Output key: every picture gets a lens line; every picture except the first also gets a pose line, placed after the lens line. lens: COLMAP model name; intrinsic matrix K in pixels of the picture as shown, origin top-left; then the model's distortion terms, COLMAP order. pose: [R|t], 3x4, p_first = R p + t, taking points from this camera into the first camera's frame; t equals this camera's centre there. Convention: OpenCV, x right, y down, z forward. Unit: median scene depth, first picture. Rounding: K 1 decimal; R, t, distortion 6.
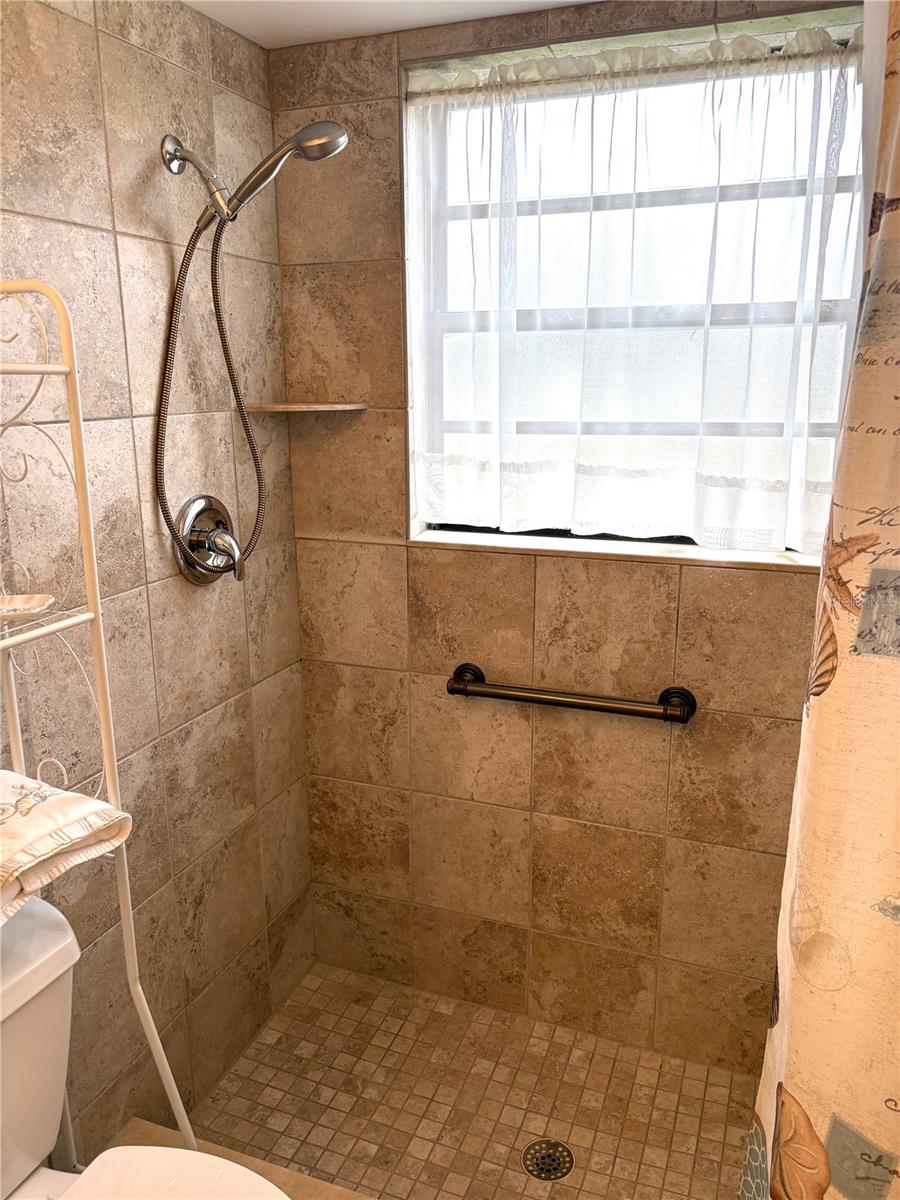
lens RADIAL K [[921.8, 0, 437.5], [0, 921.8, 606.0], [0, 0, 1]] dist [0.061246, -0.072812]
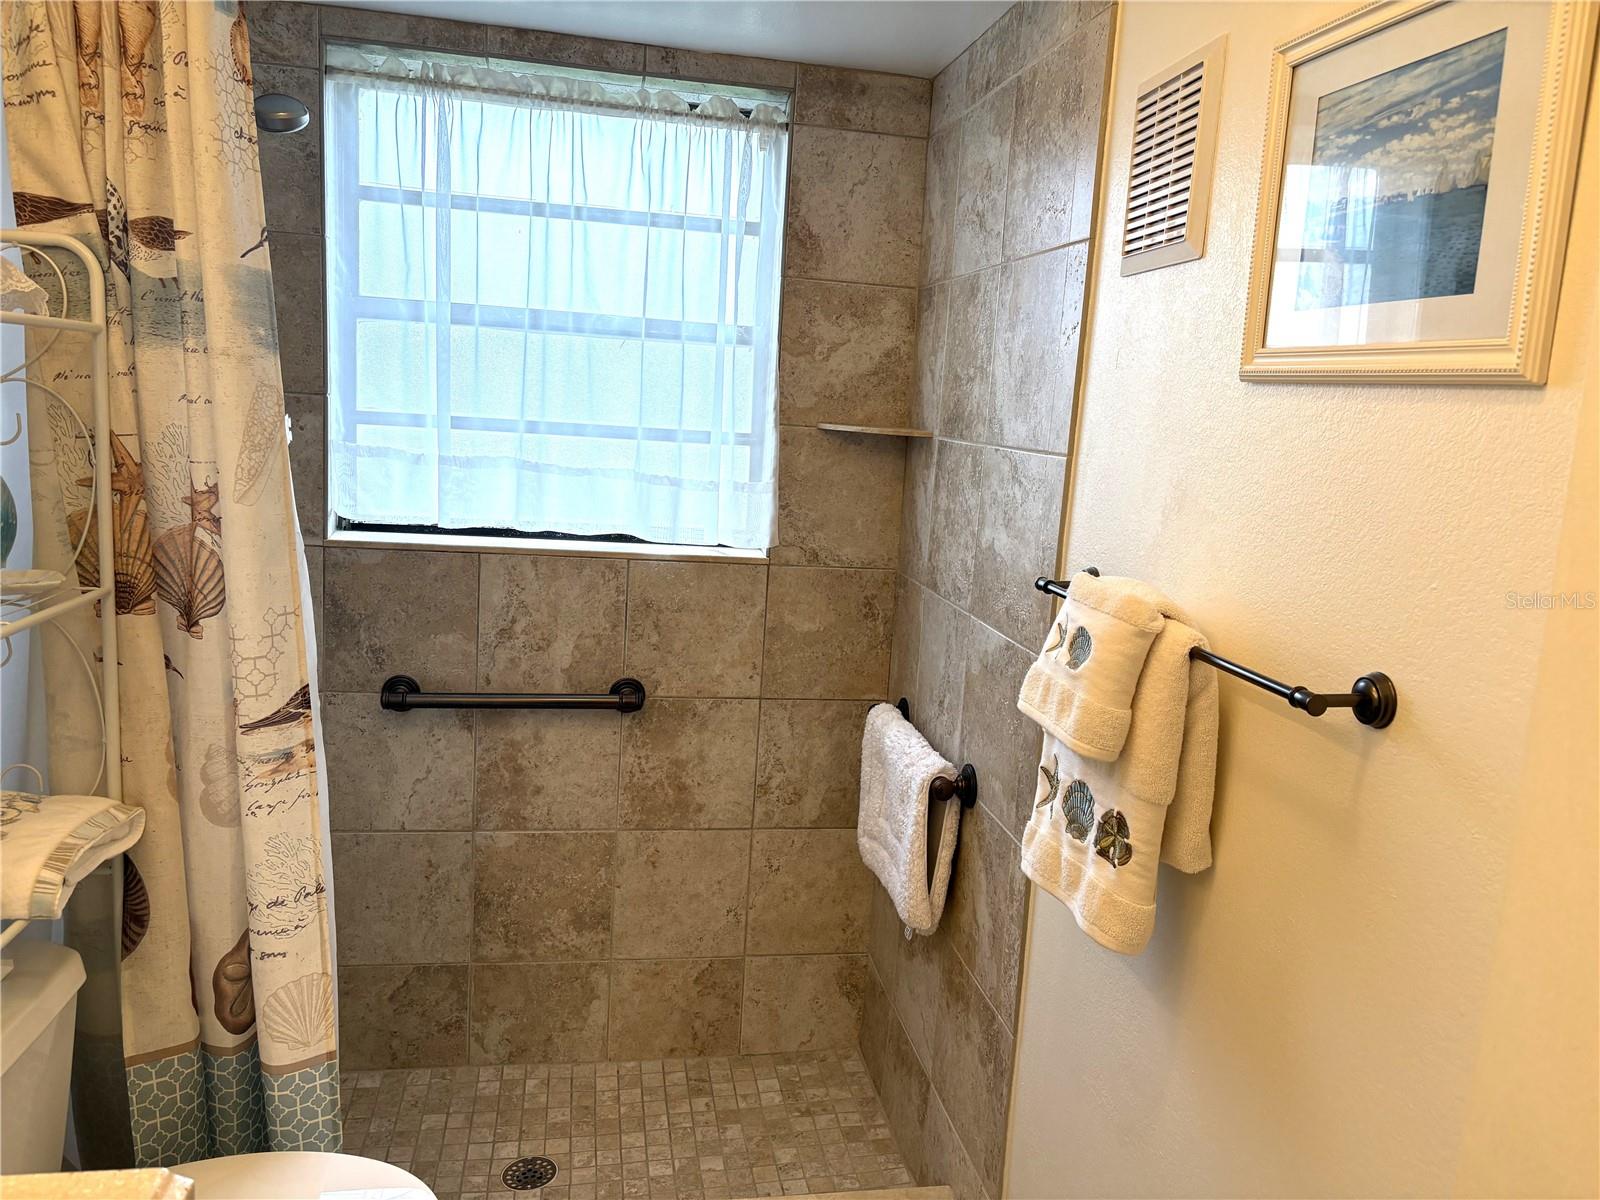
lens RADIAL K [[1229.0, 0, 822.5], [0, 1229.0, 608.2], [0, 0, 1]] dist [0.061246, -0.072812]
pose [[0.845919, -0.030328, 0.532449, -0.289155], [0.065326, 0.996756, -0.047011, 0.089270], [-0.529296, 0.074550, 0.845156, -0.287640]]
